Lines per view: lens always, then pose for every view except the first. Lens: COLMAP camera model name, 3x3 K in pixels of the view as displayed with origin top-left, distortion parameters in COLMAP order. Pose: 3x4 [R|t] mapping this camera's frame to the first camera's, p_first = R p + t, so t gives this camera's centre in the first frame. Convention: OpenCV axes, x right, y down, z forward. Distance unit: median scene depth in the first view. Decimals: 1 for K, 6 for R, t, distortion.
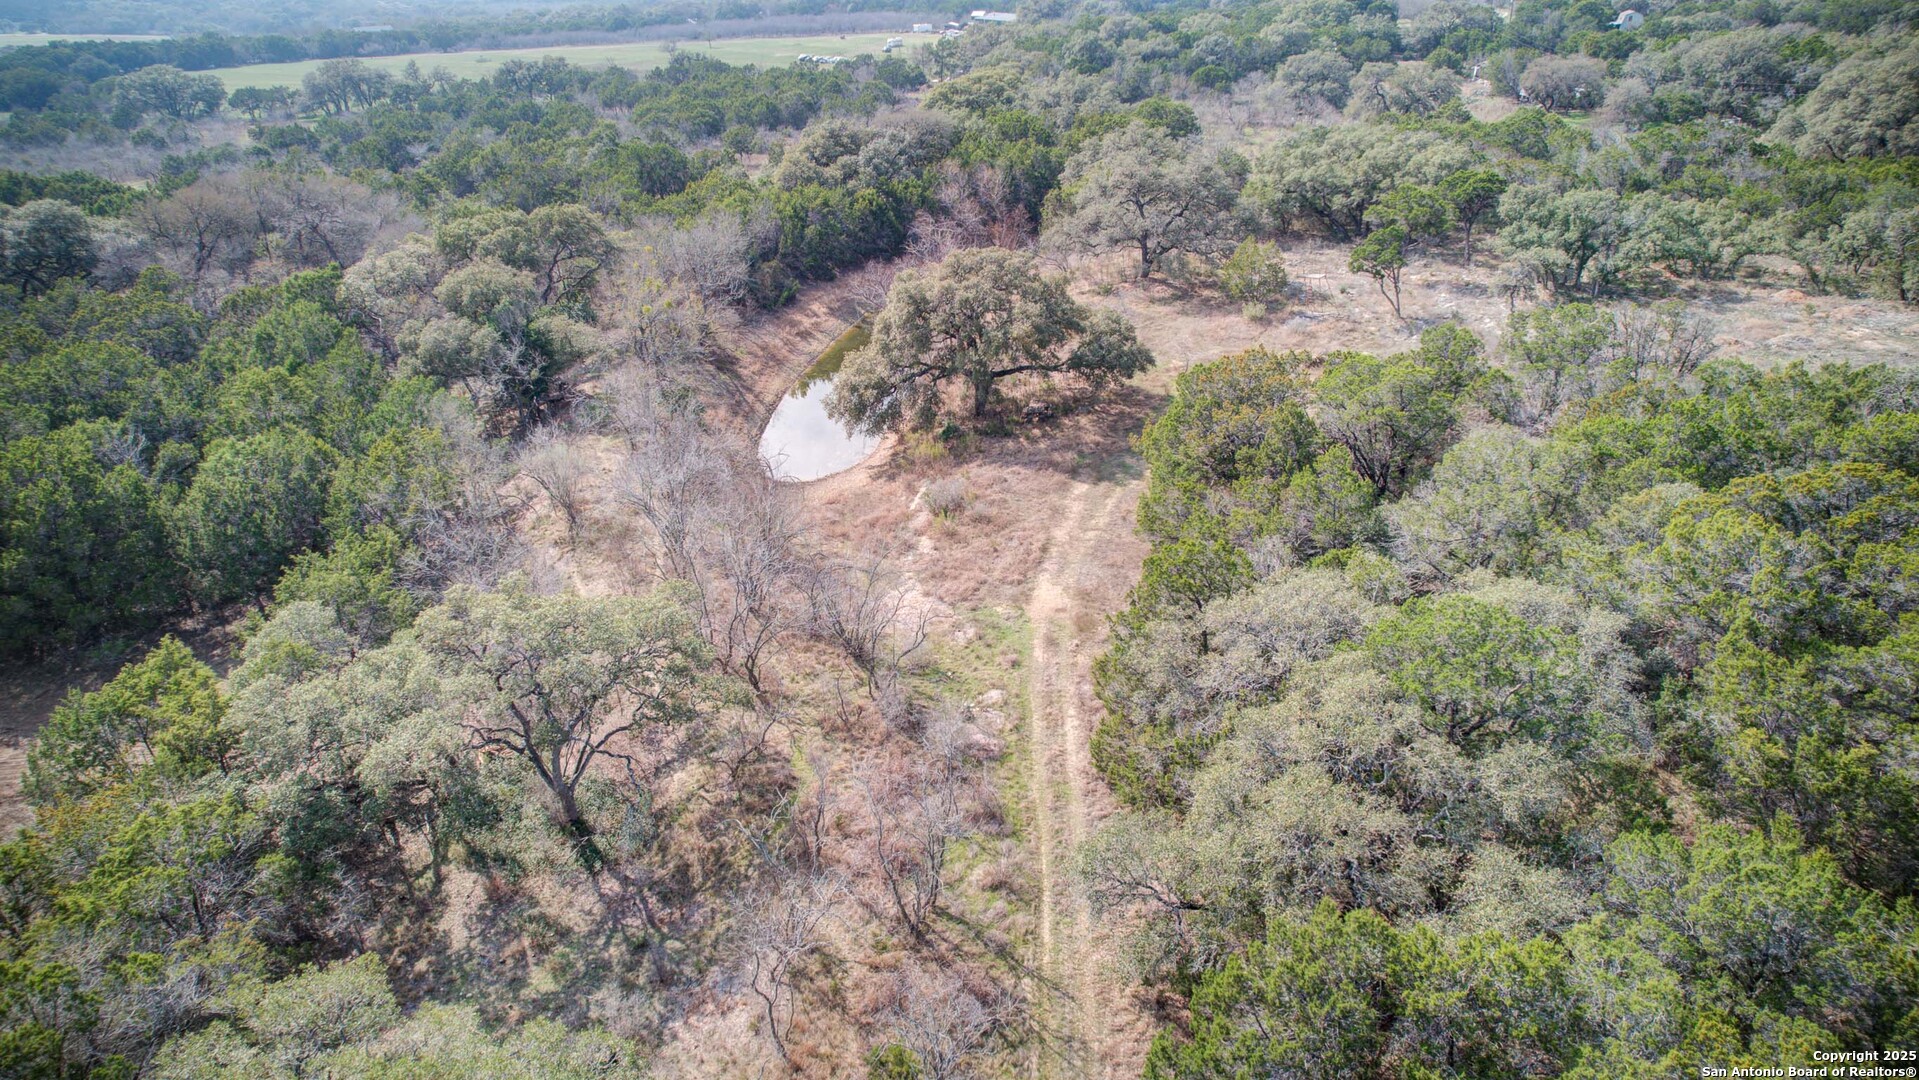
lens RADIAL K [[1226.0, 0, 958.6], [0, 1226.0, 549.1], [0, 0, 1]] dist [-0.076462, 0.071207]
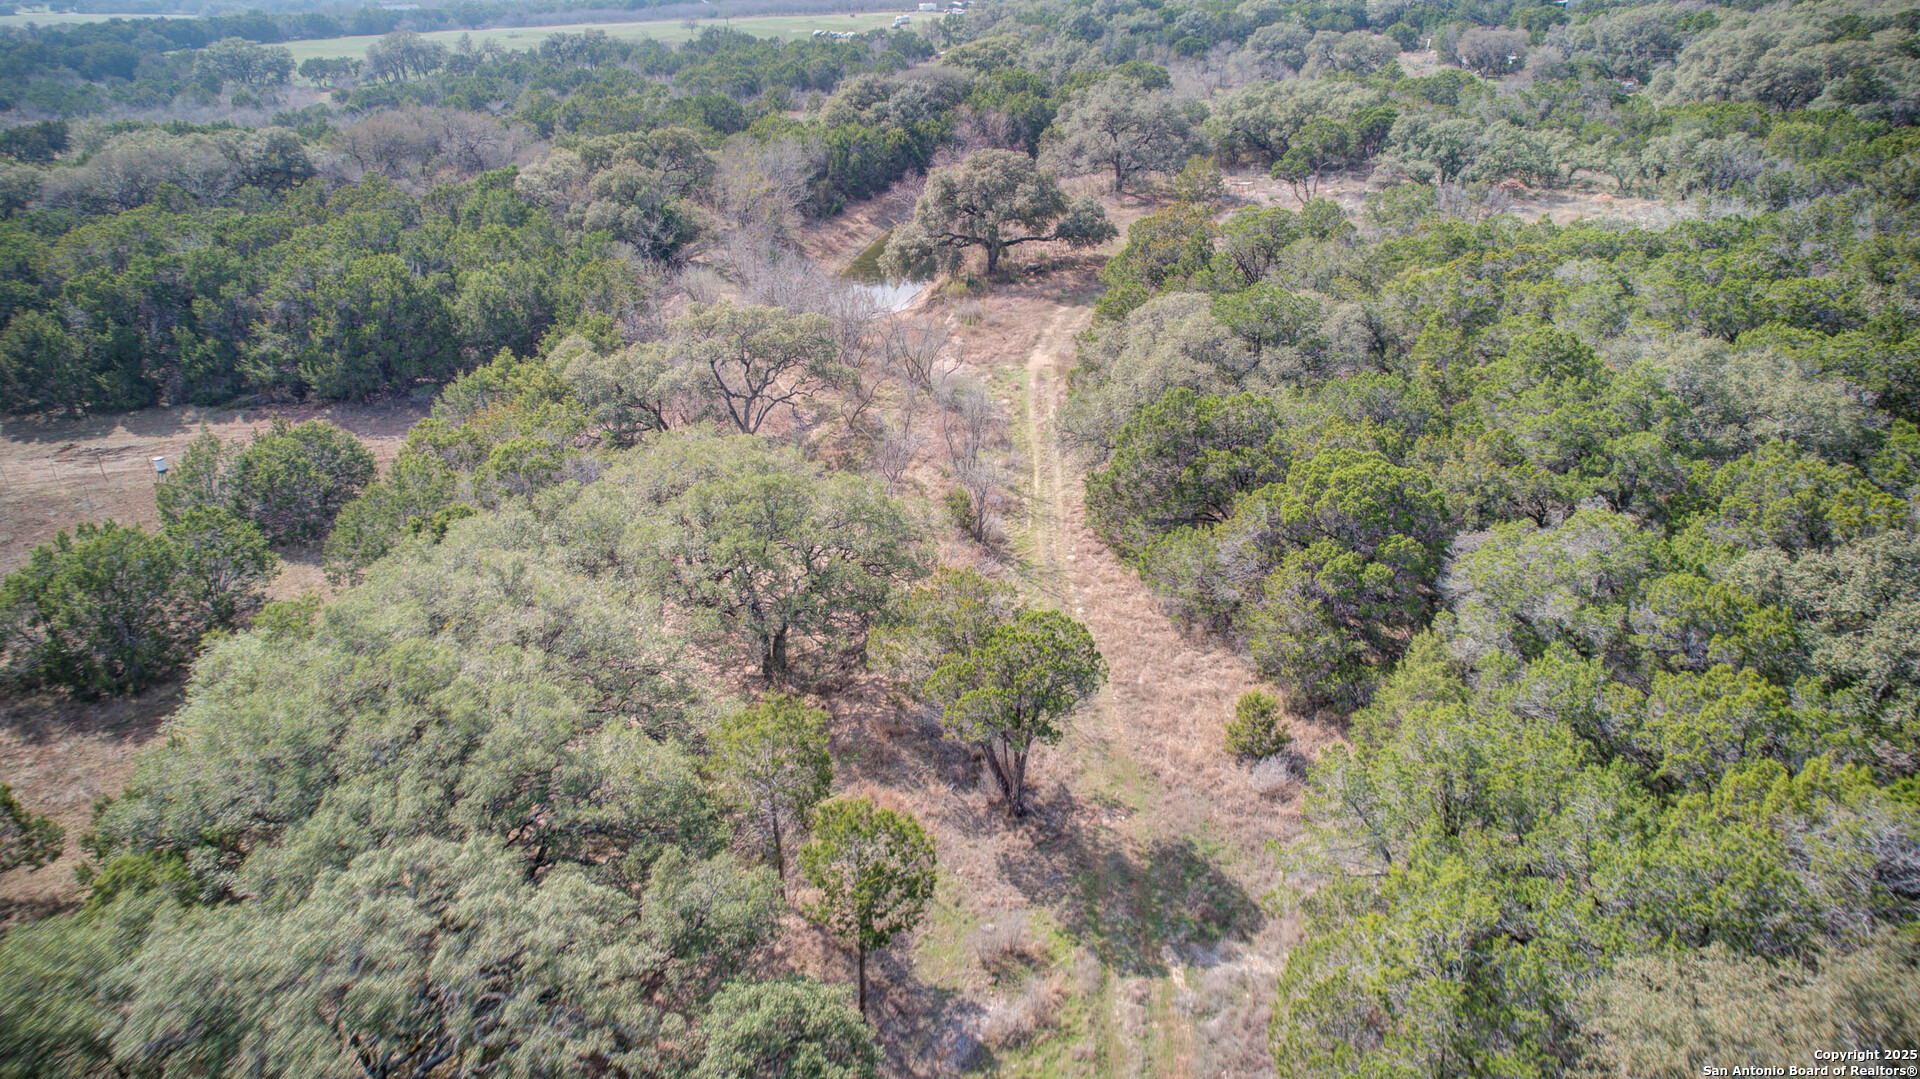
lens RADIAL K [[1226.6, 0, 955.7], [0, 1226.6, 540.0], [0, 0, 1]] dist [-0.076462, 0.071207]
pose [[0.999997, 0.002084, -0.000904, -0.014787], [-0.002079, 0.999984, 0.005288, 0.129784], [0.000915, -0.005286, 0.999986, -0.265149]]
